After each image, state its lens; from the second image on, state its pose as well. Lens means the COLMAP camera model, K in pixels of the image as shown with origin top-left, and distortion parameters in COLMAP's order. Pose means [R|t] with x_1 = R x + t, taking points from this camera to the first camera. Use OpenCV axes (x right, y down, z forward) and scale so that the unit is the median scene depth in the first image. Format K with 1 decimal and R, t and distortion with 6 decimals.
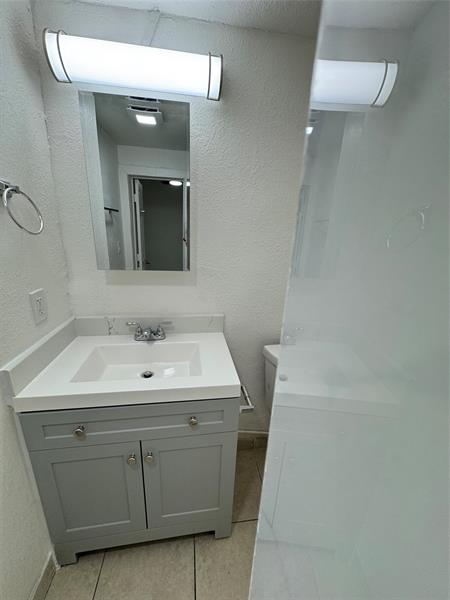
lens RADIAL K [[241.2, 0, 221.9], [0, 241.2, 299.1], [0, 0, 1]] dist [0.013335, 0.000845]
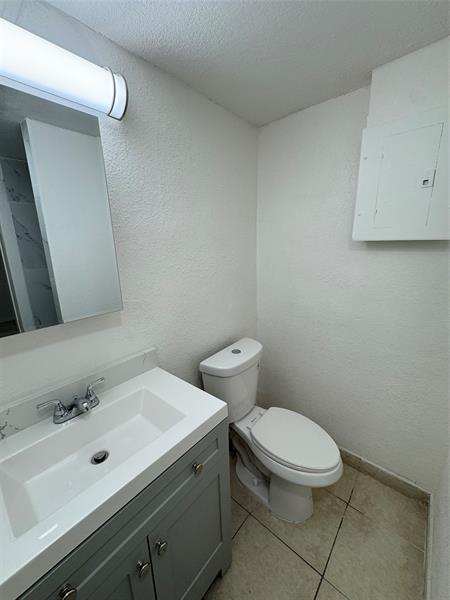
lens RADIAL K [[241.2, 0, 218.2], [0, 241.2, 302.6], [0, 0, 1]] dist [0.013335, 0.000845]
pose [[0.761667, -0.225337, 0.607524, -0.349116], [0.257936, 0.965537, 0.034748, -0.073601], [-0.594417, 0.130236, 0.793541, 0.117164]]
